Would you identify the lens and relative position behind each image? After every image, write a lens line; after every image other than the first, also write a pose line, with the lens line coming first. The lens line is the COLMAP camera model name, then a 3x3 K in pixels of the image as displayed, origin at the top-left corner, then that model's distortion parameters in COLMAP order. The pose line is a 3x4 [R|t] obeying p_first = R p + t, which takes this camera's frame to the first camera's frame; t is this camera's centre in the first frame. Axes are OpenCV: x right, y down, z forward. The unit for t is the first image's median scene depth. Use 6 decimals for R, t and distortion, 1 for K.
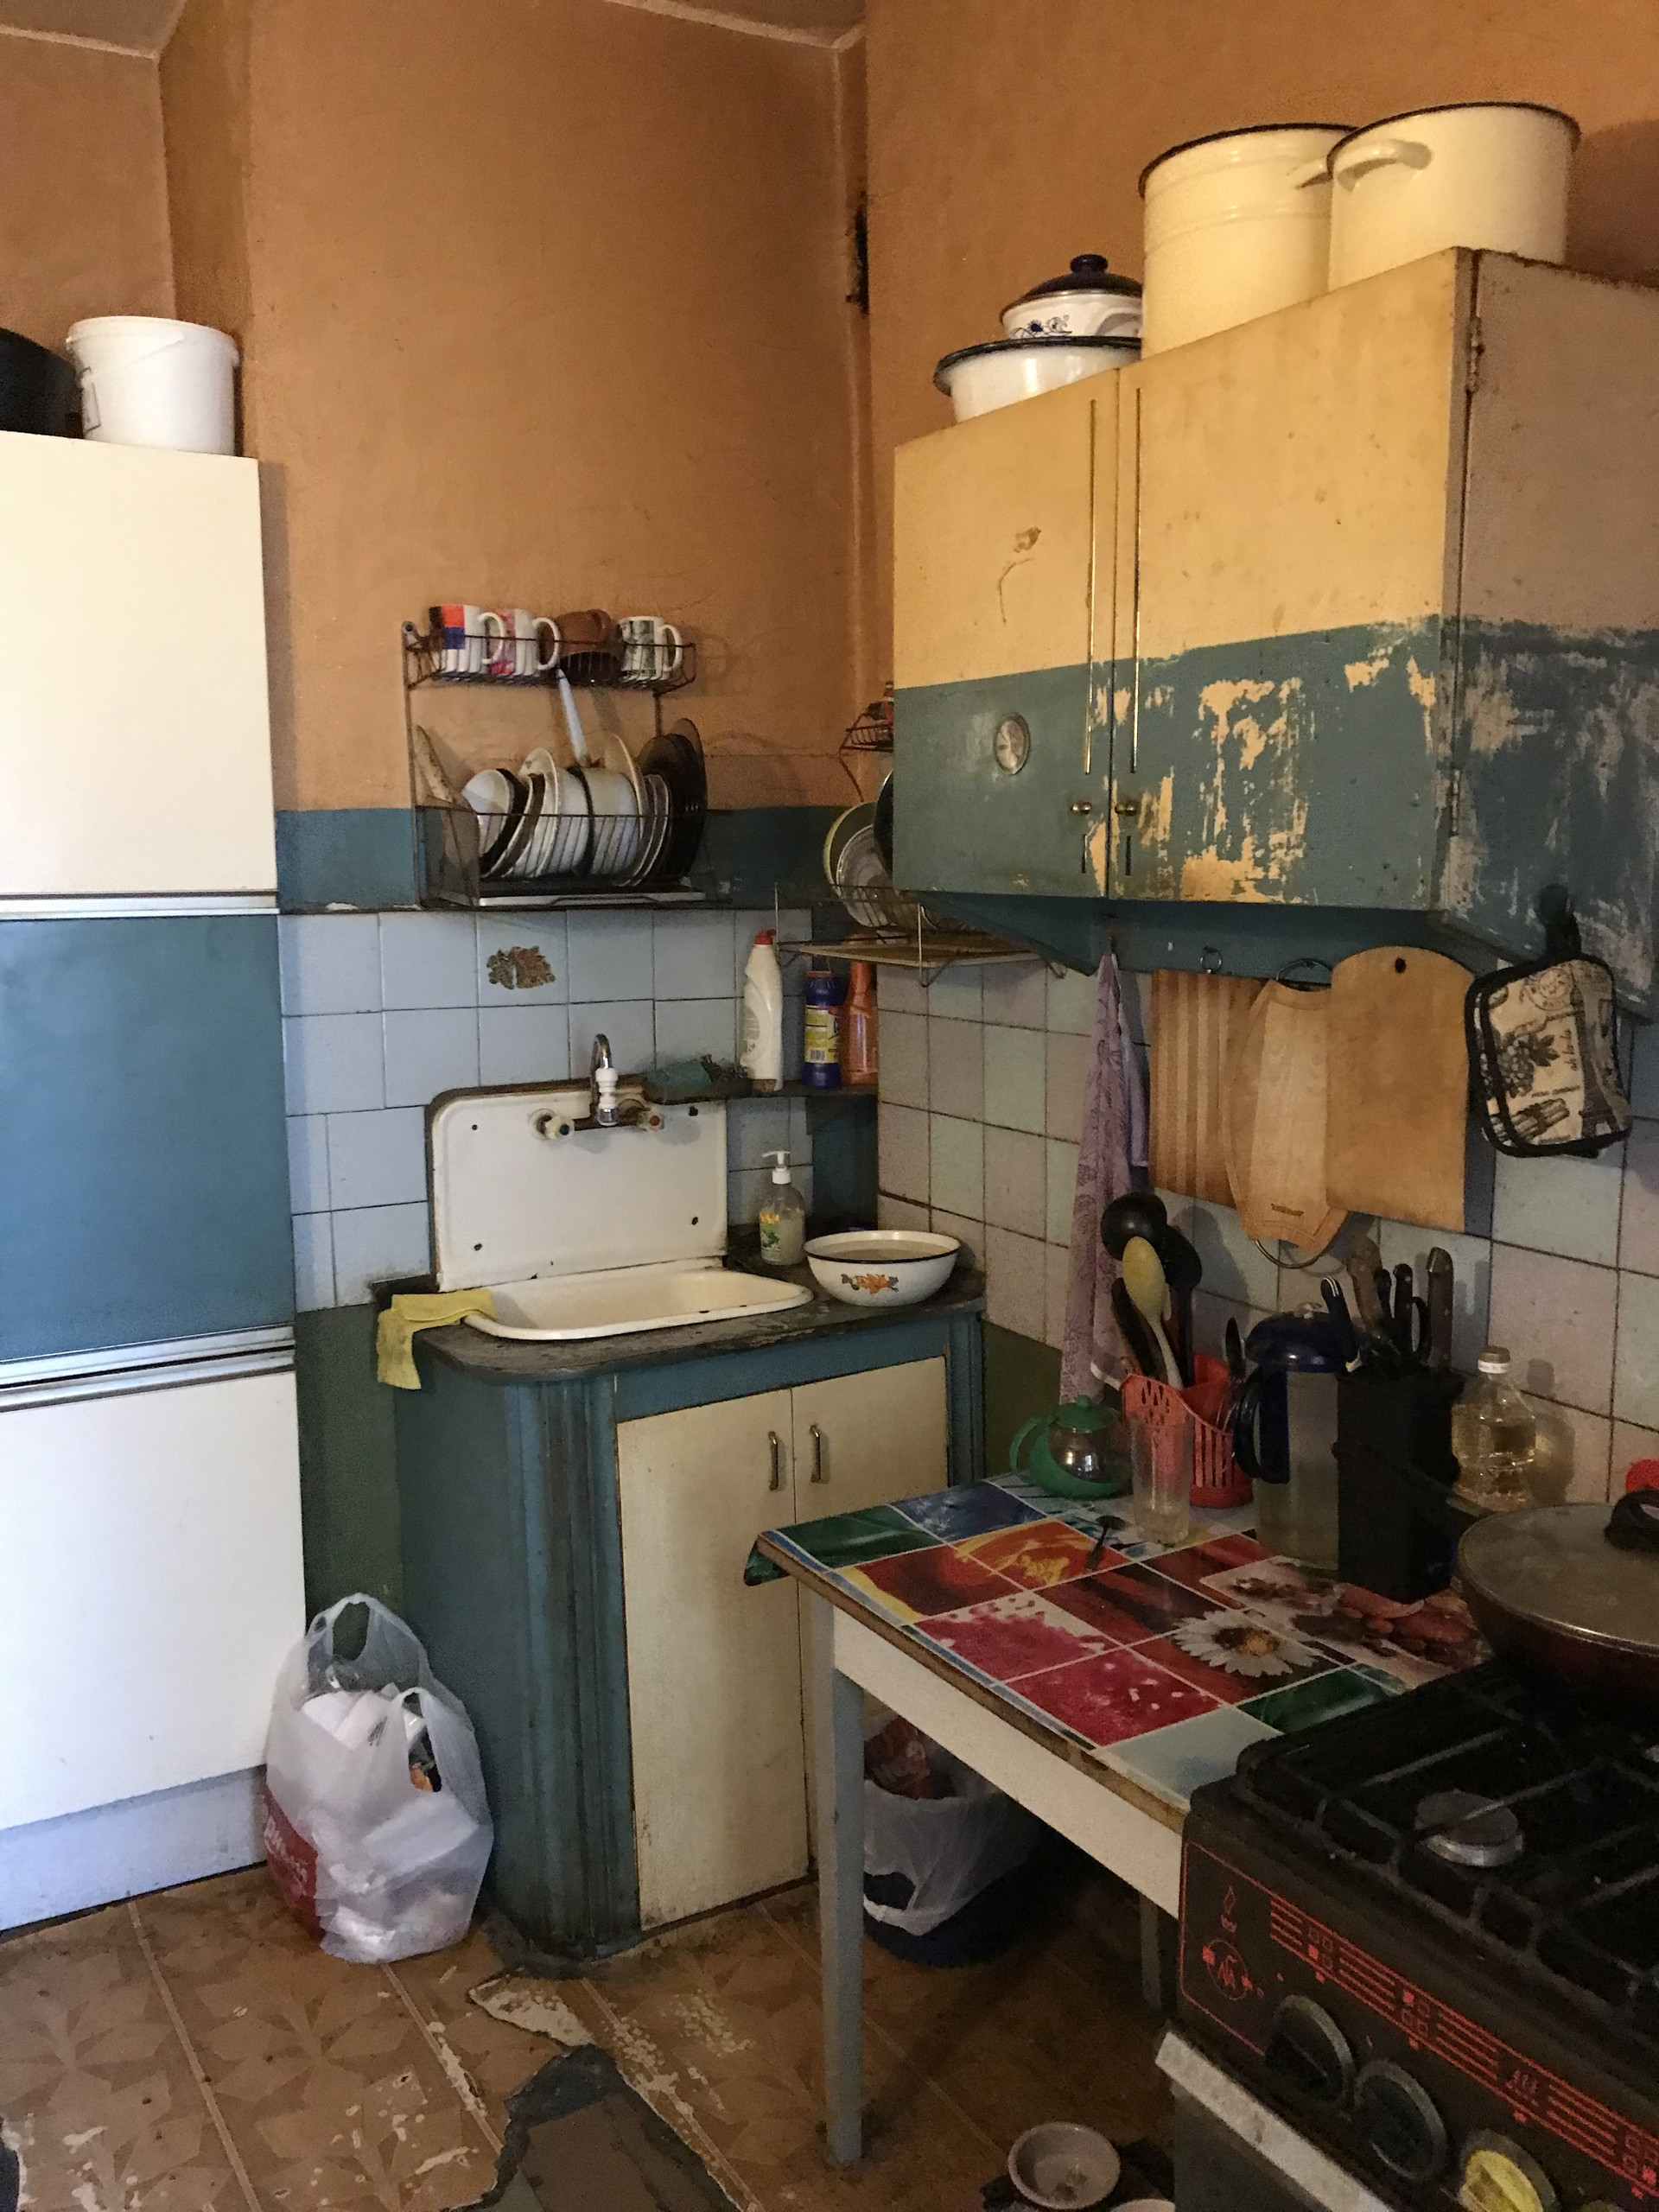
lens RADIAL K [[1814.4, 0, 822.2], [0, 1814.4, 1117.8], [0, 0, 1]] dist [0.006928, -0.000672]
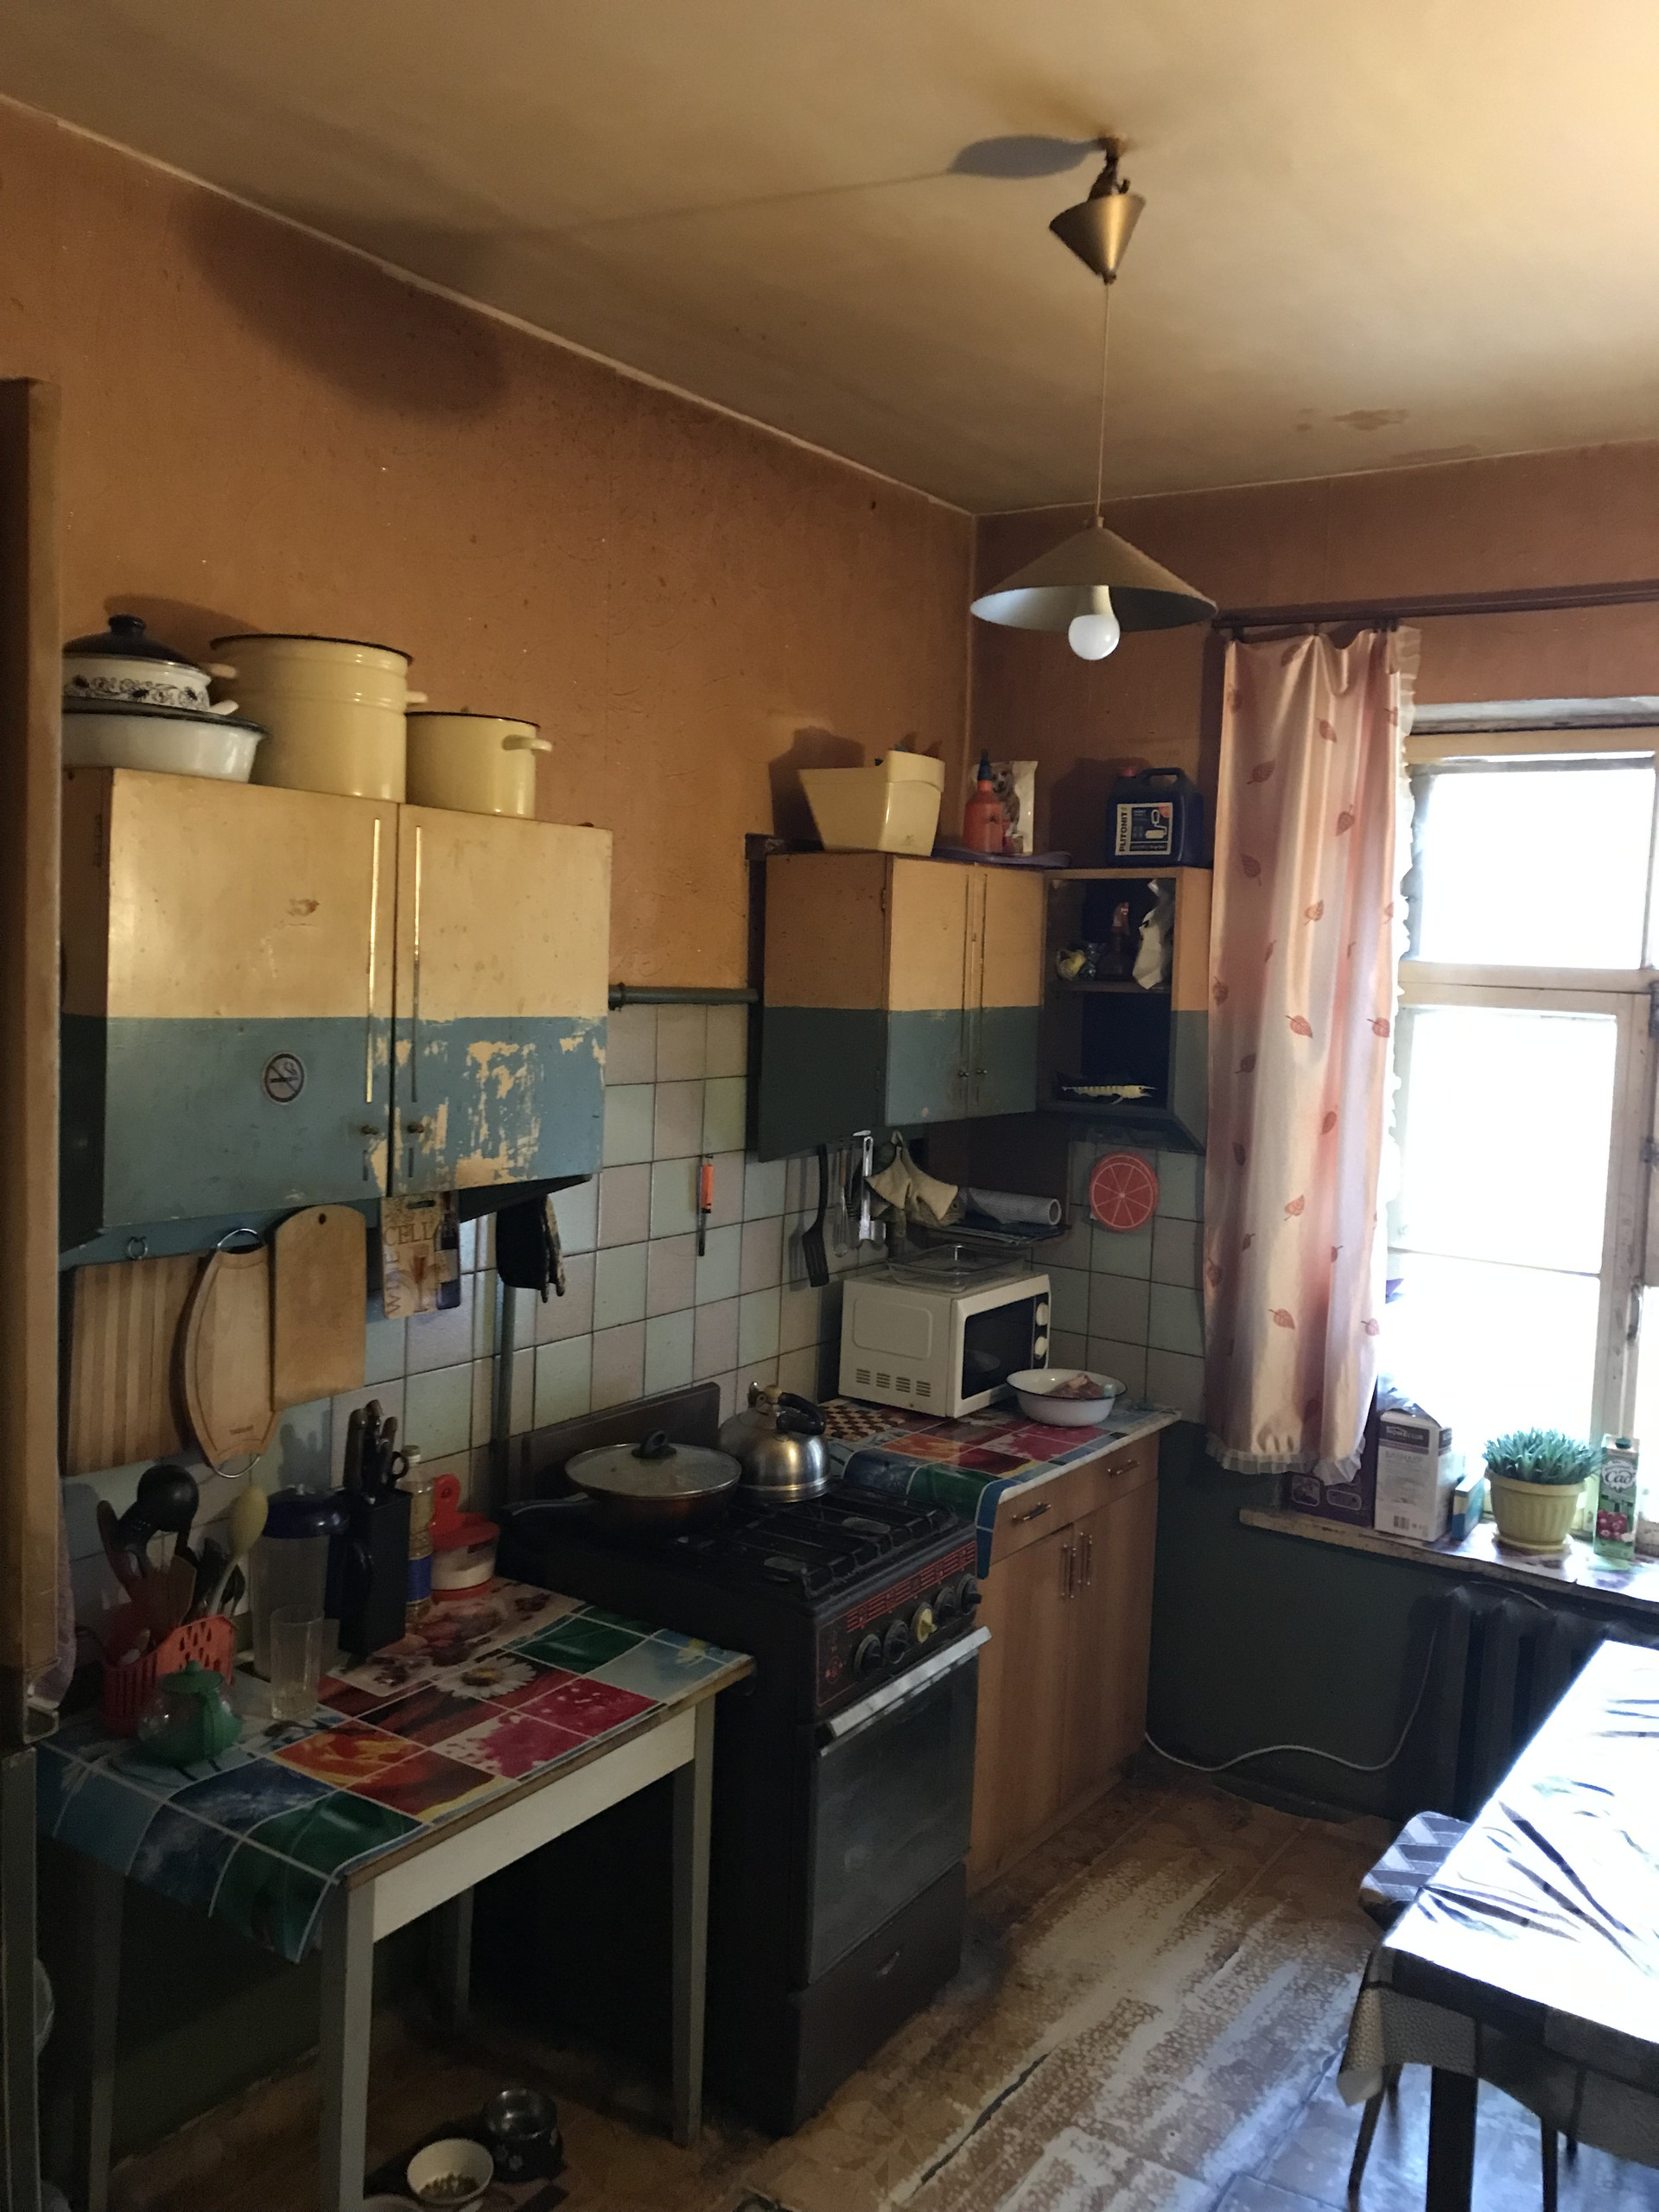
lens RADIAL K [[1814.4, 0, 822.6], [0, 1814.4, 1097.1], [0, 0, 1]] dist [0.006928, -0.000672]
pose [[-0.437391, -0.074153, 0.896209, -1.199951], [0.104931, 0.985578, 0.132758, -0.350426], [-0.893129, 0.152107, -0.423302, 1.337761]]
